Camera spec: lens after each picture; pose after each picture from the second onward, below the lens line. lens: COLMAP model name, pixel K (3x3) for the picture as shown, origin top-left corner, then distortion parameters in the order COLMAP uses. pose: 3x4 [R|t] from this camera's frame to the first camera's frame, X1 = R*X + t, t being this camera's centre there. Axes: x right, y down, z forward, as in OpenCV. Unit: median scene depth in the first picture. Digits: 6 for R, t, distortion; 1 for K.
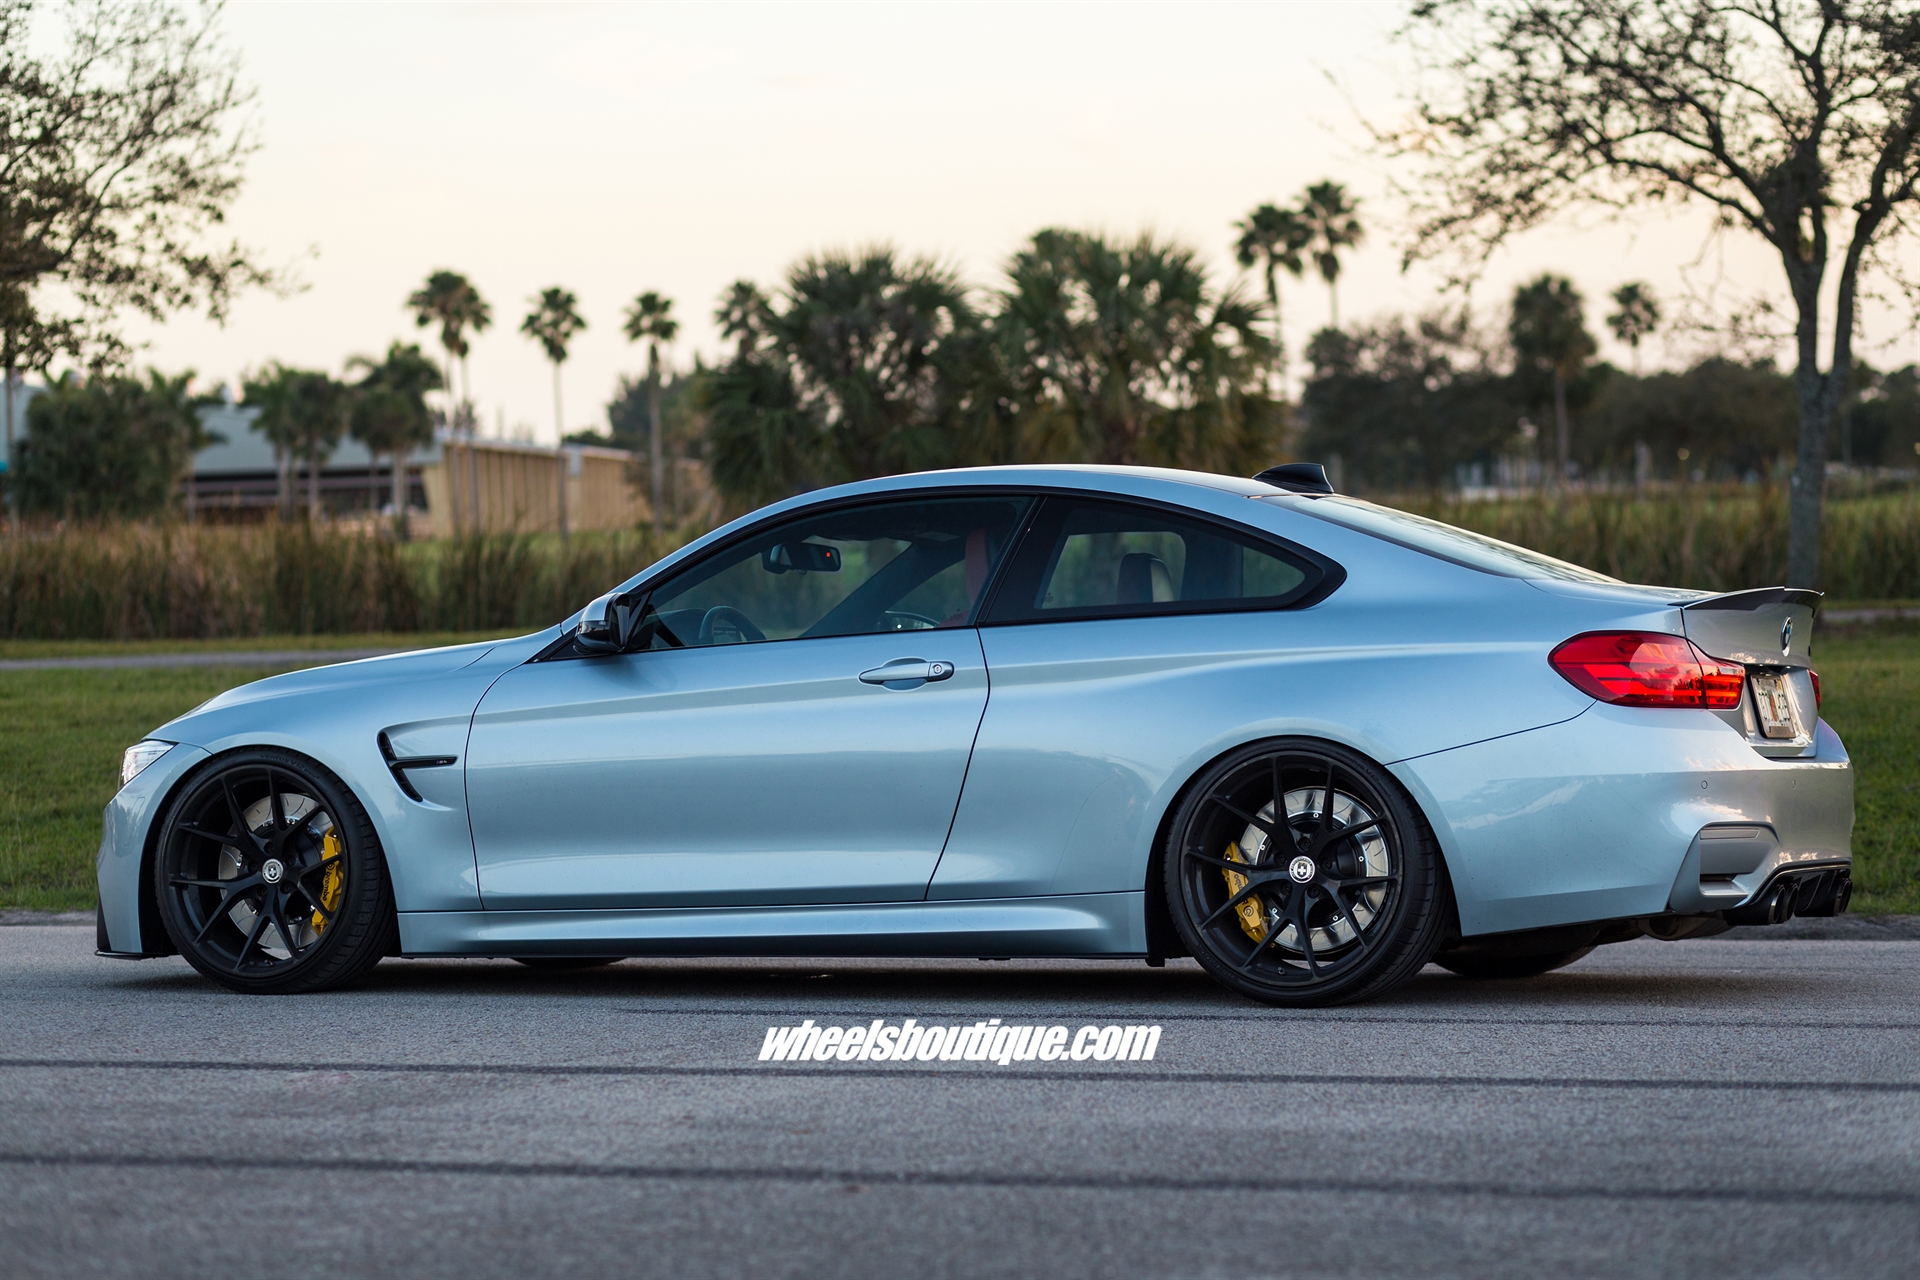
lens RADIAL K [[4743.6, 0, 960.0], [0, 4743.6, 640.0], [0, 0, 1]] dist [0.041649, 0.679523]
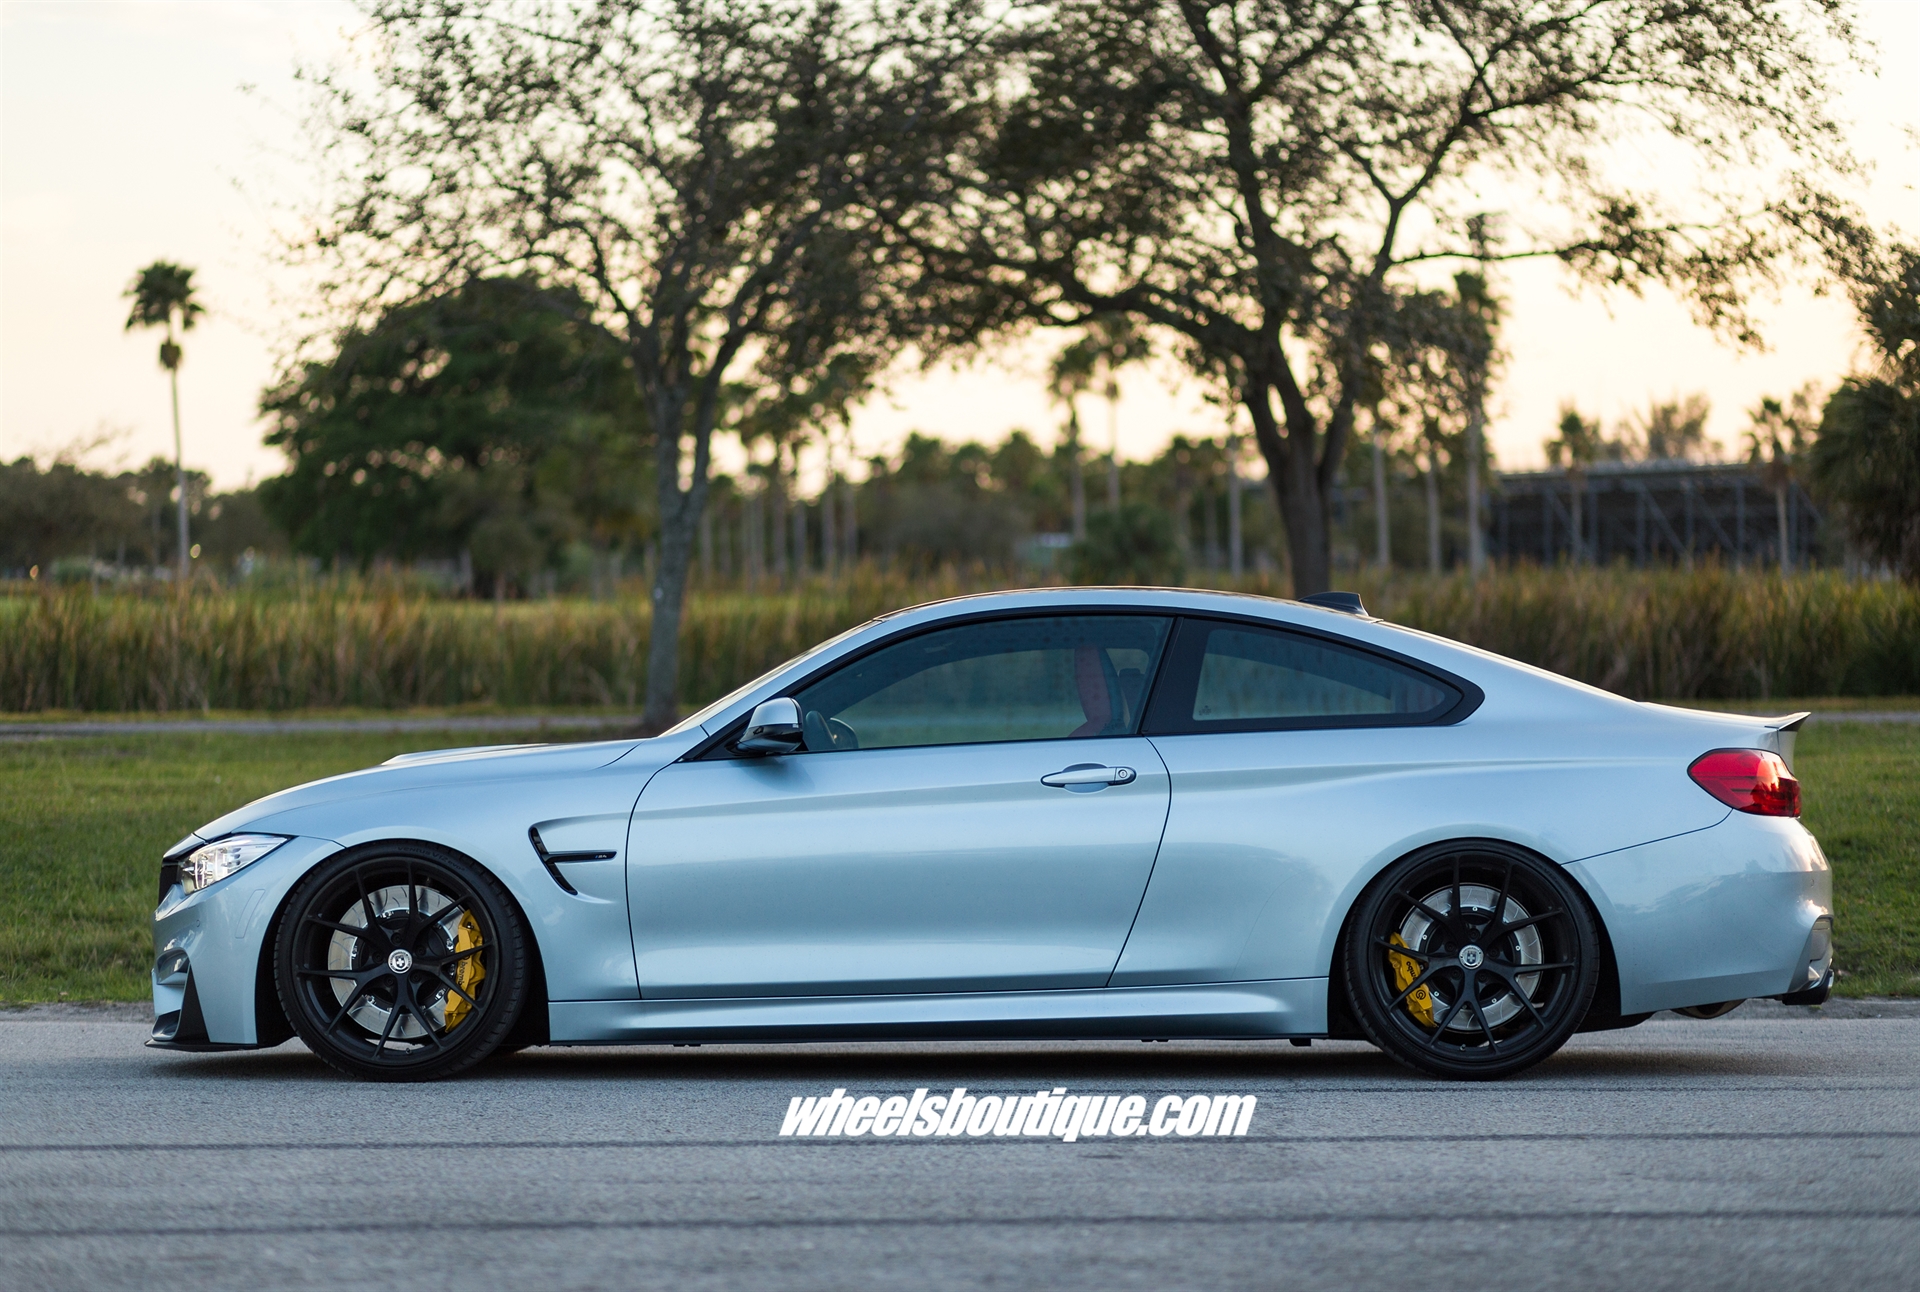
lens RADIAL K [[4711.0, 0, 960.0], [0, 4711.0, 646.0], [0, 0, 1]] dist [0.016769, 0.488392]
pose [[0.928963, 0.021793, 0.369532, -0.422314], [-0.014765, 0.999653, -0.021836, 0.000996], [-0.369879, 0.014829, 0.928961, 0.011143]]
